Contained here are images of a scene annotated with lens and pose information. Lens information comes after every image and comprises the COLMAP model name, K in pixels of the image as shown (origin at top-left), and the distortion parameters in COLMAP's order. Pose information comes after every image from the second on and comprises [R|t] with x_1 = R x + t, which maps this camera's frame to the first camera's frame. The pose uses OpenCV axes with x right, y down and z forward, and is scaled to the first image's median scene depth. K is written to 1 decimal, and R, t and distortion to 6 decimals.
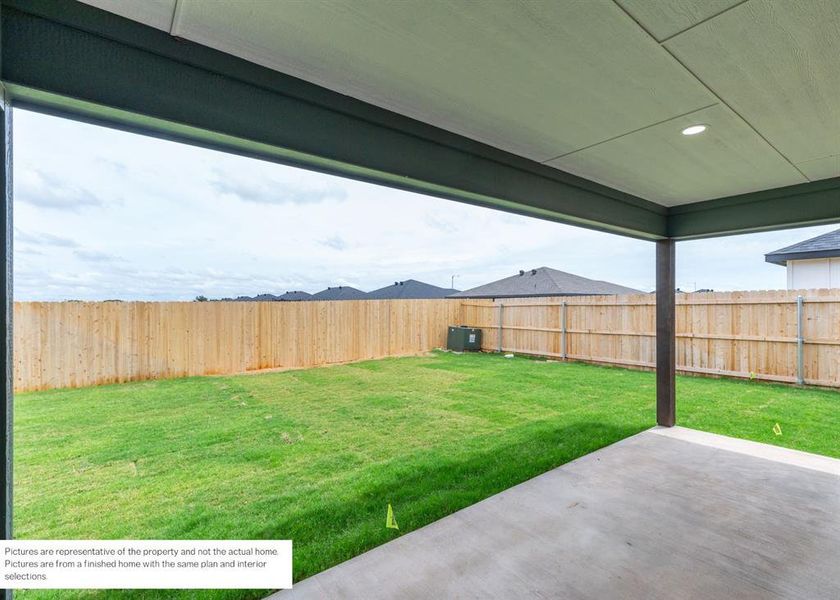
lens RADIAL K [[410.7, 0, 427.2], [0, 410.7, 301.8], [0, 0, 1]] dist [0.005313, -0.001273]
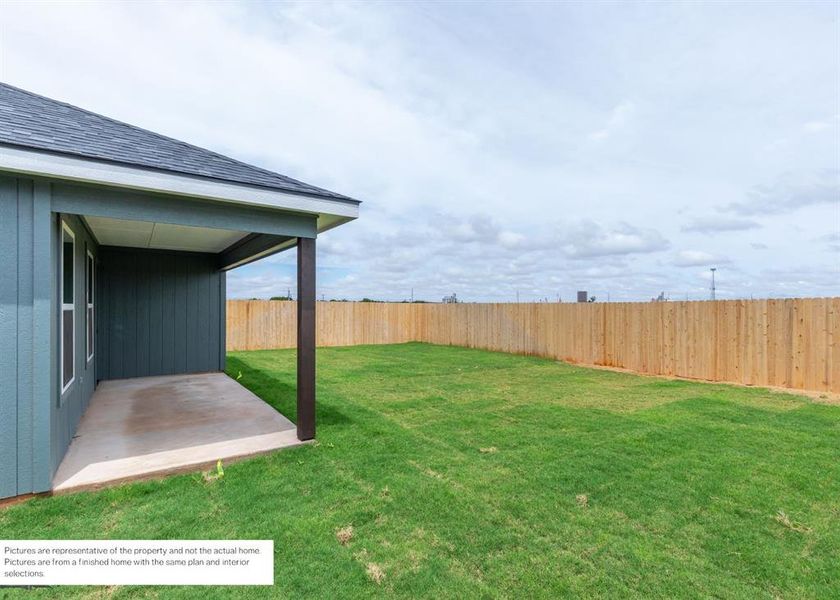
lens RADIAL K [[410.7, 0, 426.2], [0, 410.7, 301.8], [0, 0, 1]] dist [0.005313, -0.001273]
pose [[-0.048060, 0.003075, -0.998840, 0.676820], [0.009590, 0.999951, 0.002617, -0.008983], [0.998798, -0.009453, -0.048087, 0.590492]]
